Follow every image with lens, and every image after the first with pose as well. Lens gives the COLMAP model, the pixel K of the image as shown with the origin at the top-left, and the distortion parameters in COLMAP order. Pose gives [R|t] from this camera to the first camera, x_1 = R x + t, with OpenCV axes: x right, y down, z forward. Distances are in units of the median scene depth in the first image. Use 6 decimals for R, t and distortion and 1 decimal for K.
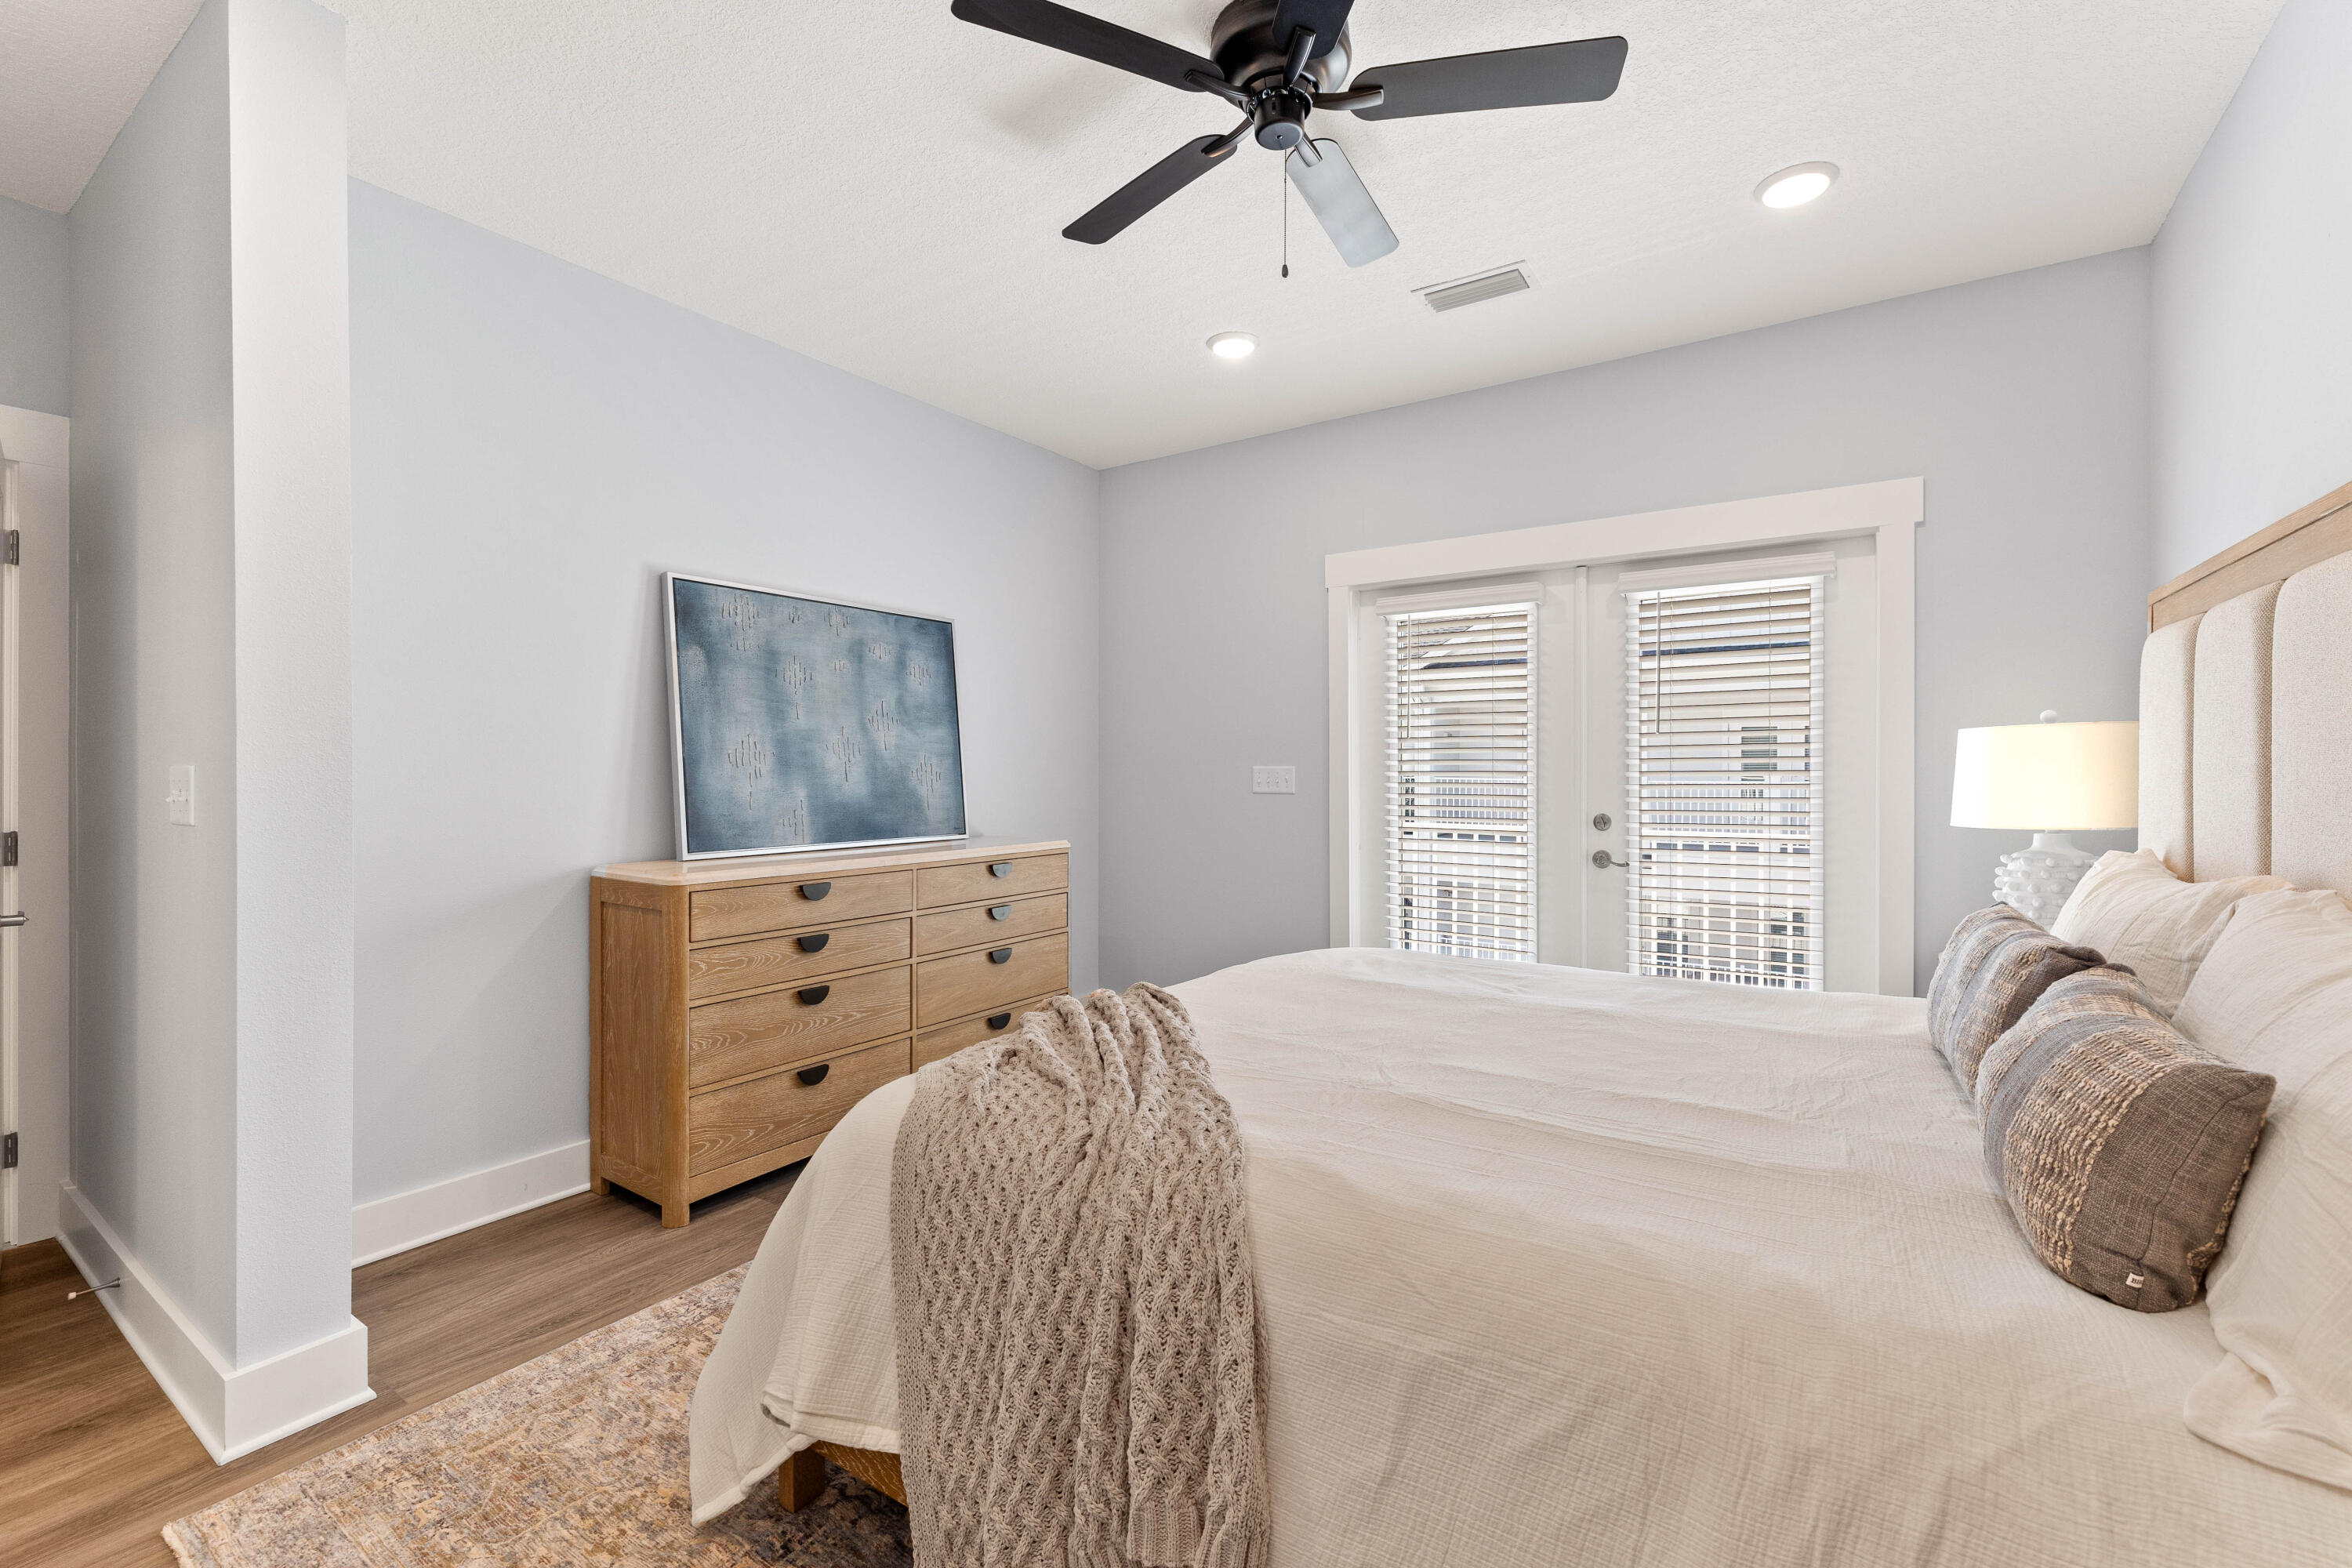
lens RADIAL K [[988.5, 0, 1172.9], [0, 988.5, 773.3], [0, 0, 1]] dist [0.008202, -0.000452]
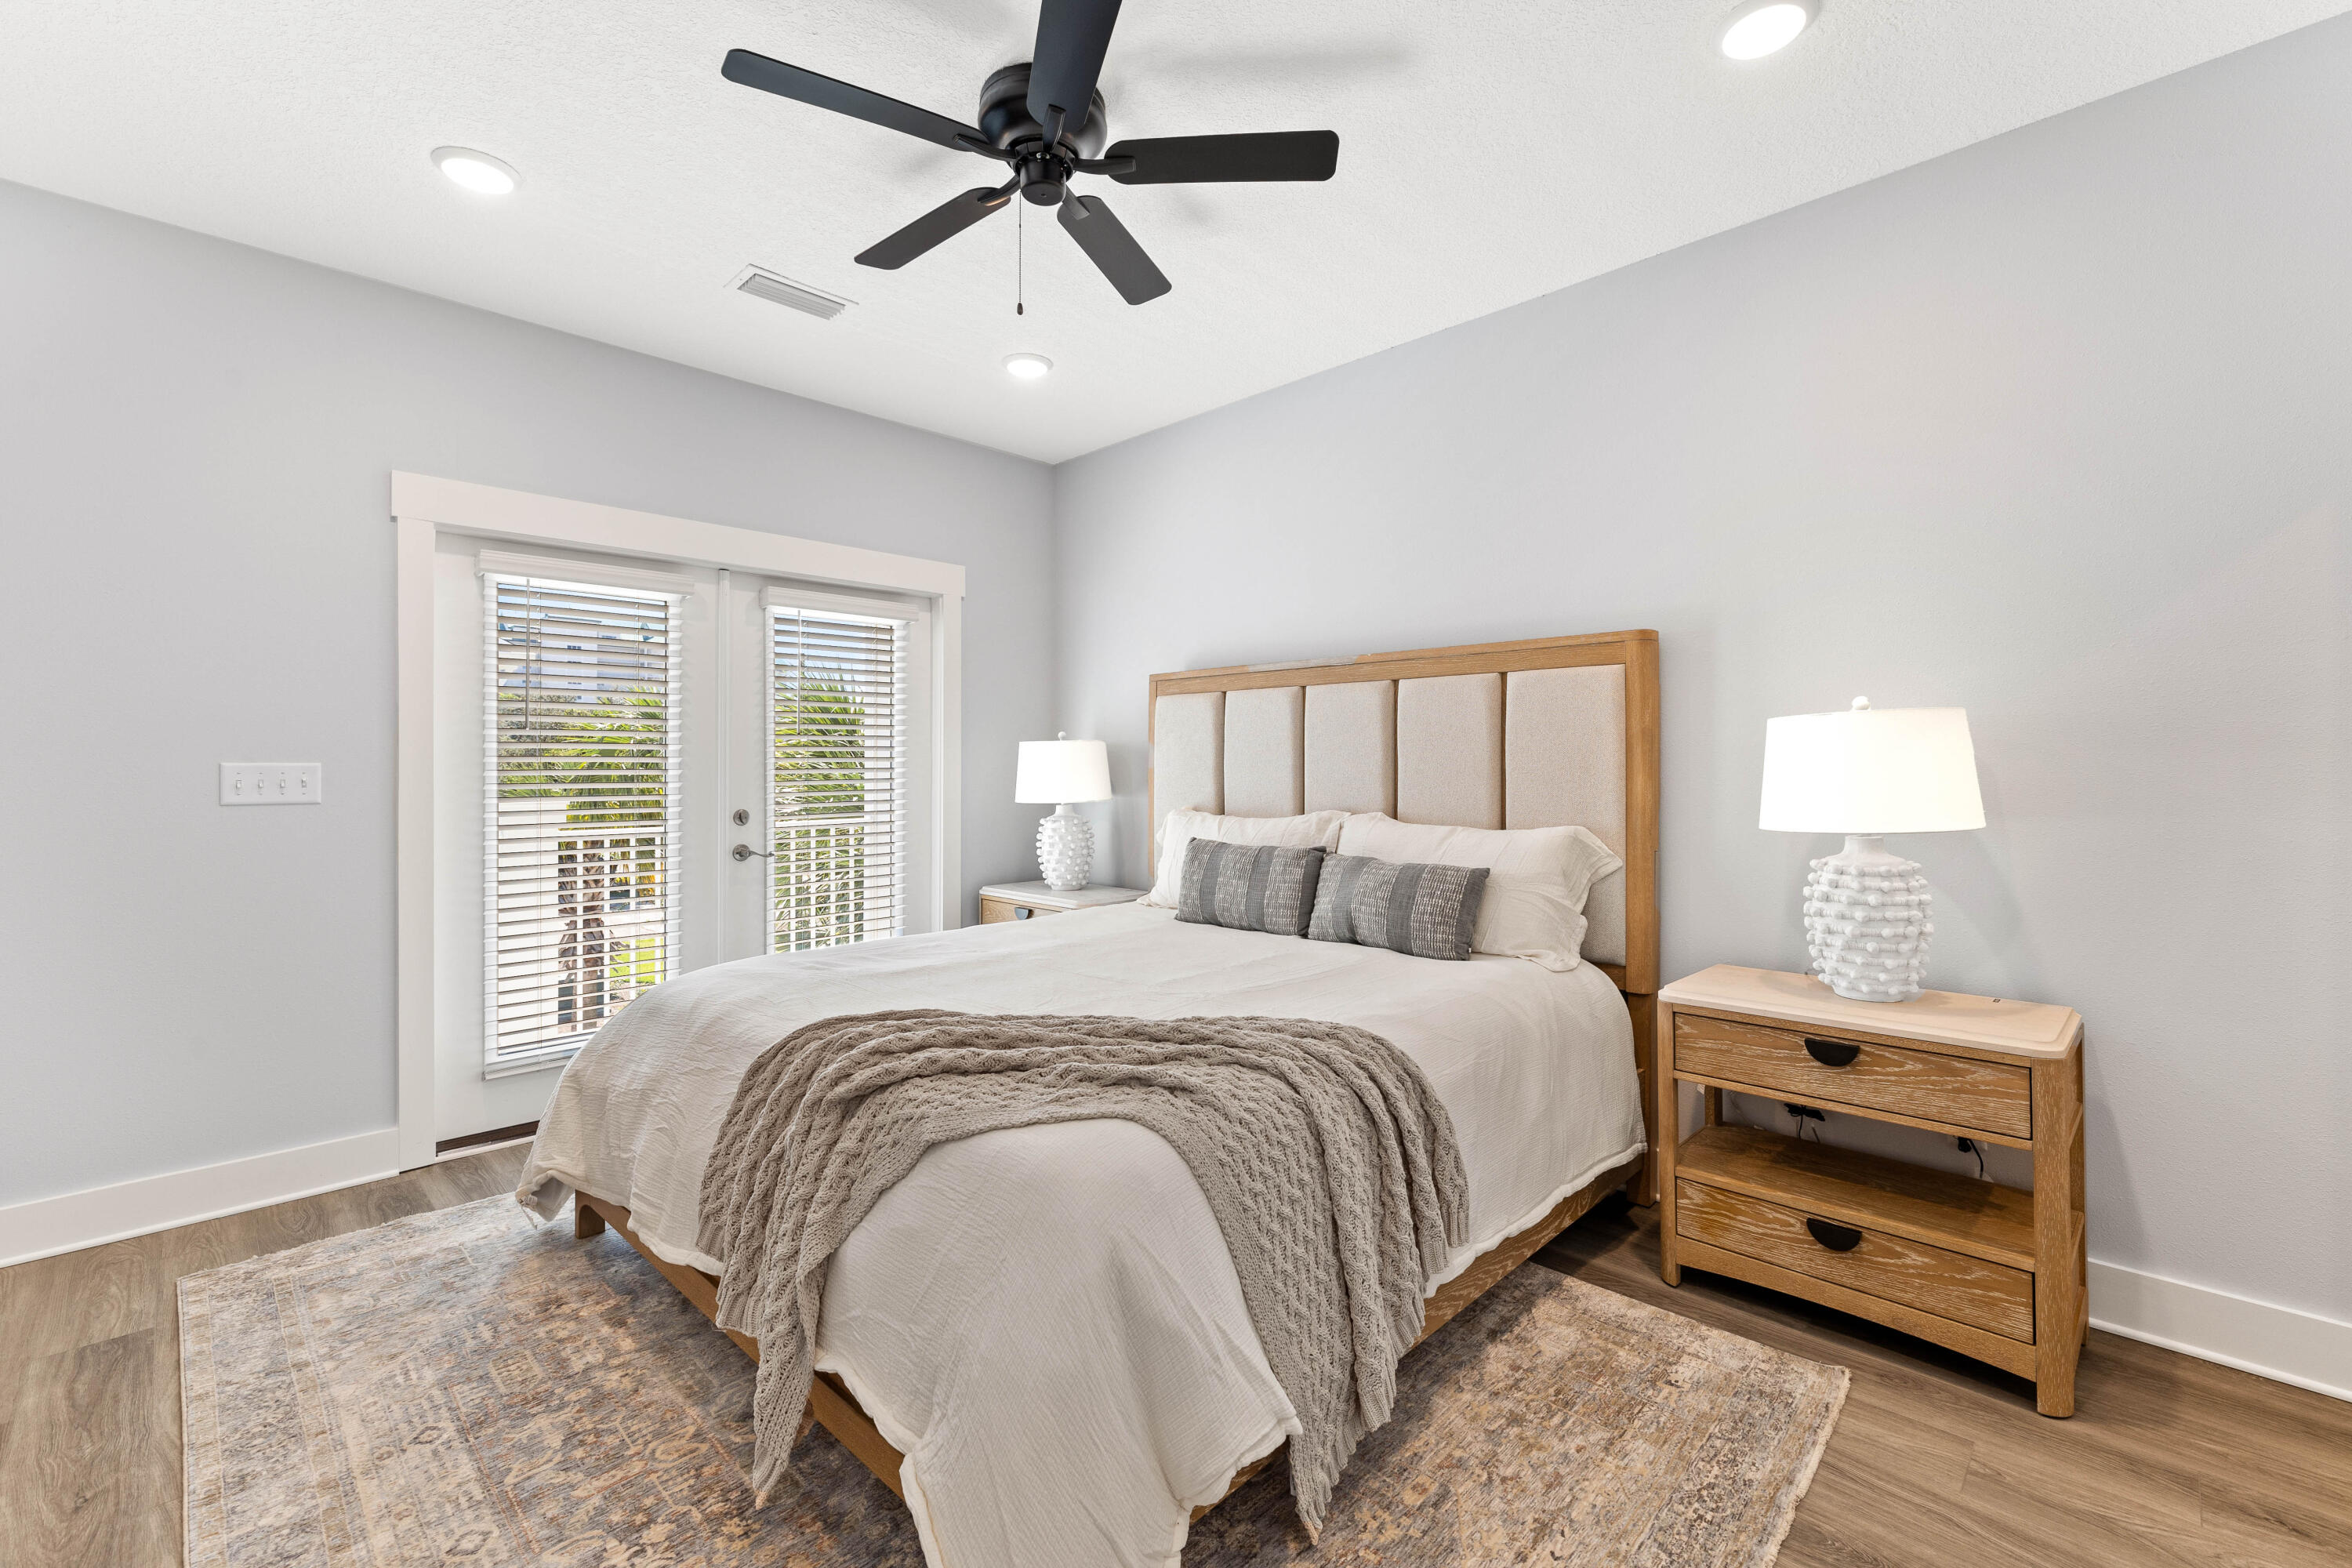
lens RADIAL K [[988.5, 0, 1172.5], [0, 988.5, 771.0], [0, 0, 1]] dist [0.008202, -0.000452]
pose [[0.192832, -0.004026, 0.981224, -0.509779], [0.004765, 0.999984, 0.003166, -0.000799], [-0.981220, 0.004065, 0.192848, 0.346815]]
